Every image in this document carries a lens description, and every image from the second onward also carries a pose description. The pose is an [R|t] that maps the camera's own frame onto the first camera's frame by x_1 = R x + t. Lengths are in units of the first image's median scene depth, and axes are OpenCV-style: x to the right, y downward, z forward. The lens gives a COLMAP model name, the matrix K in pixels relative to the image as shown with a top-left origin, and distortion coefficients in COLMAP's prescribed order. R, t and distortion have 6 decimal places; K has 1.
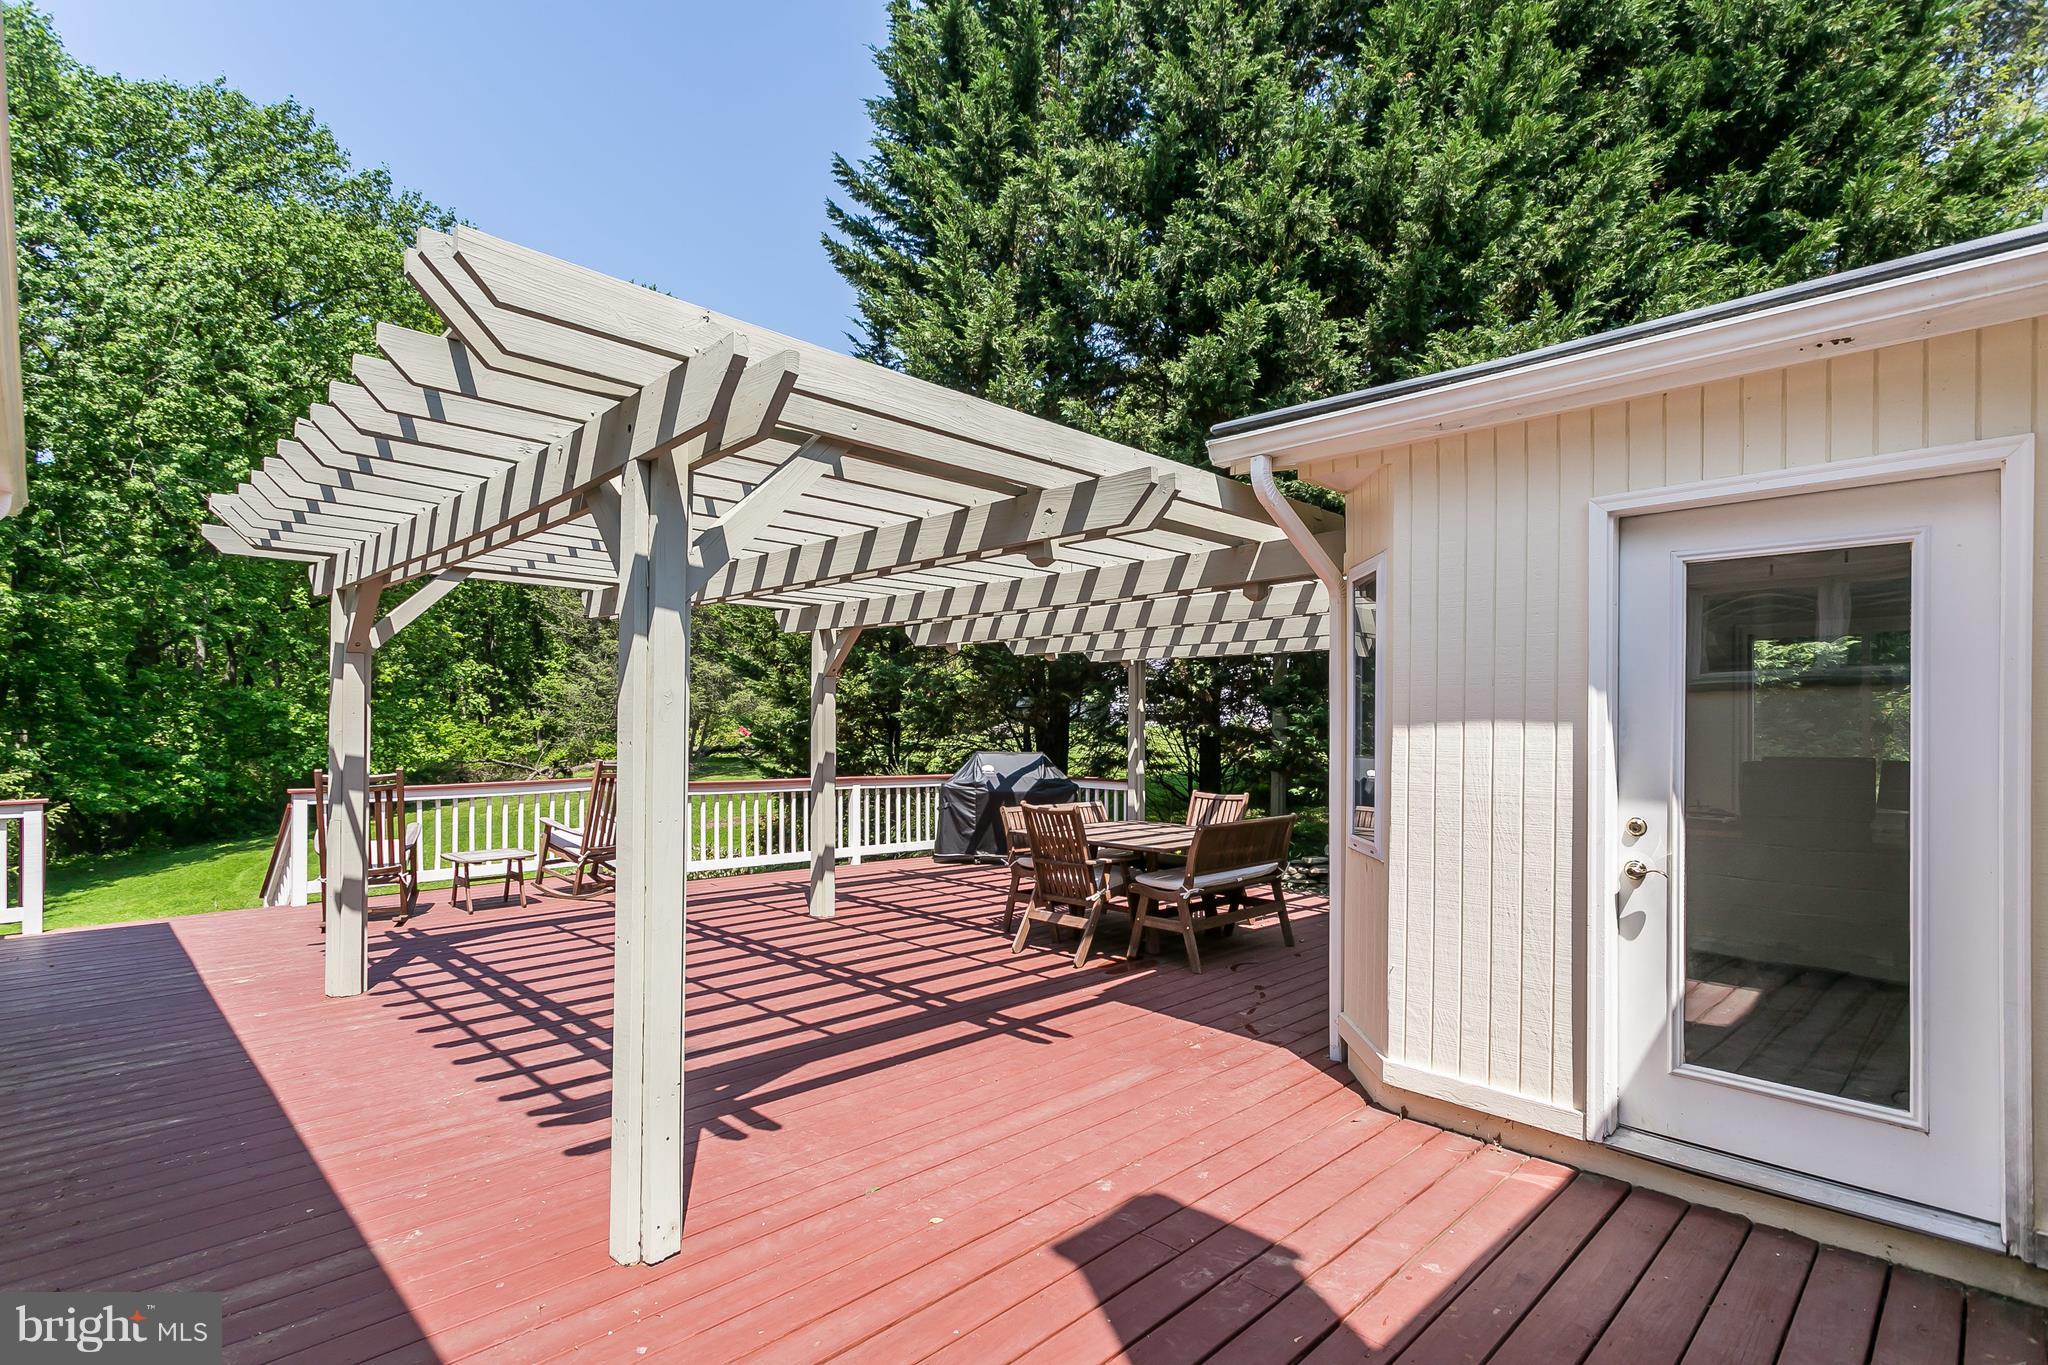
lens RADIAL K [[988.9, 0, 1027.4], [0, 988.9, 700.5], [0, 0, 1]] dist [0.006786, 0.001154]
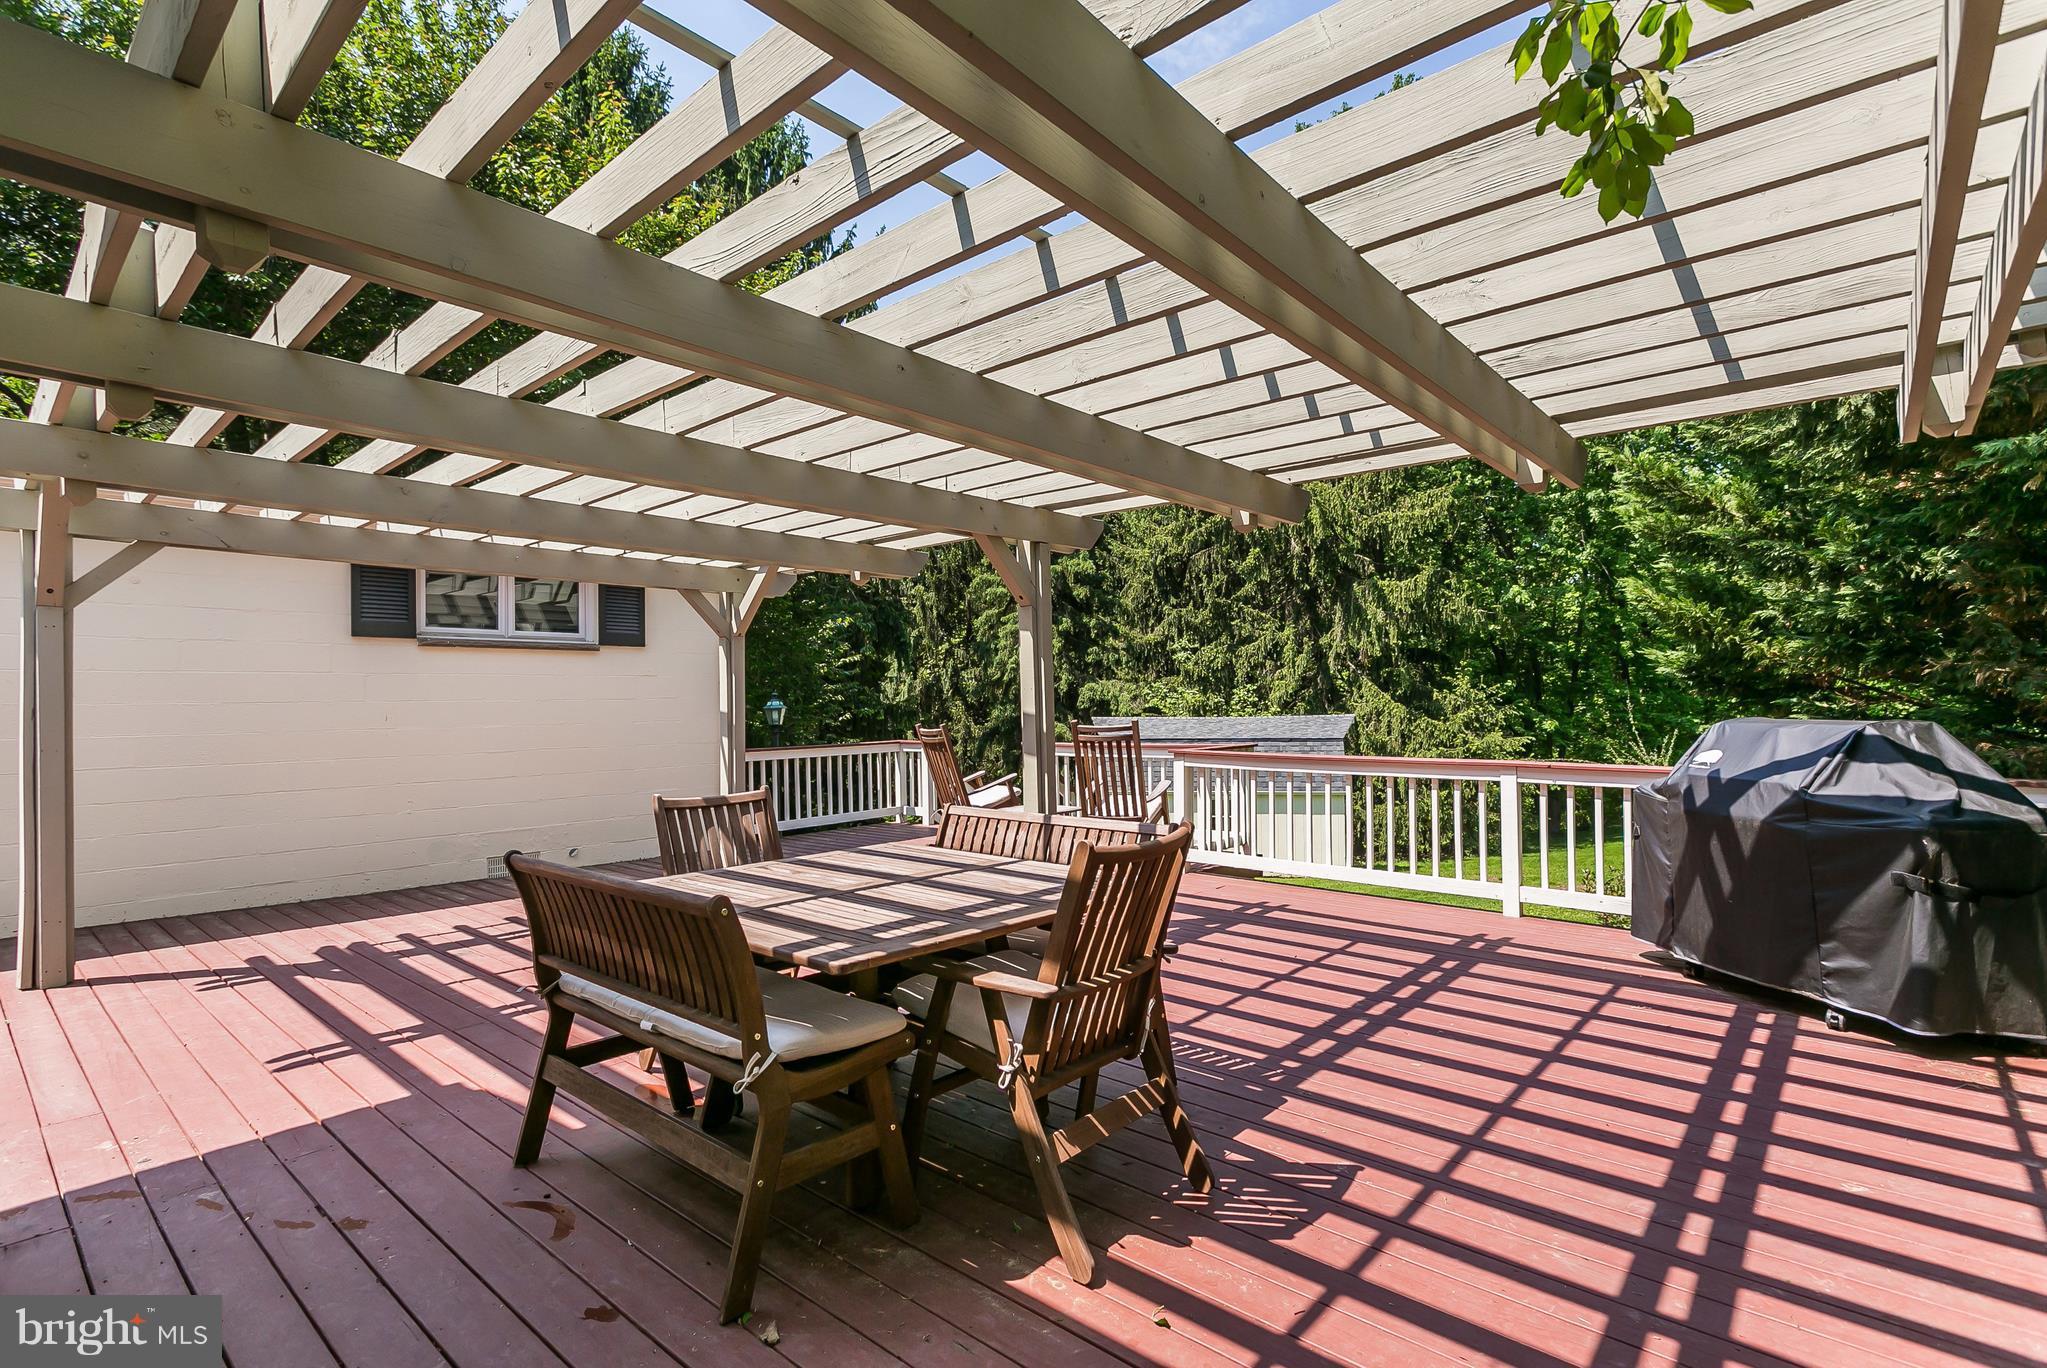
lens RADIAL K [[956.3, 0, 1023.5], [0, 956.3, 684.0], [0, 0, 1]] dist [-0.001489, -0.000097]
pose [[0.057775, -0.035556, -0.997696, 0.757197], [0.043810, 0.998493, -0.033047, 0.075984], [0.997368, -0.041799, 0.059246, 1.400149]]
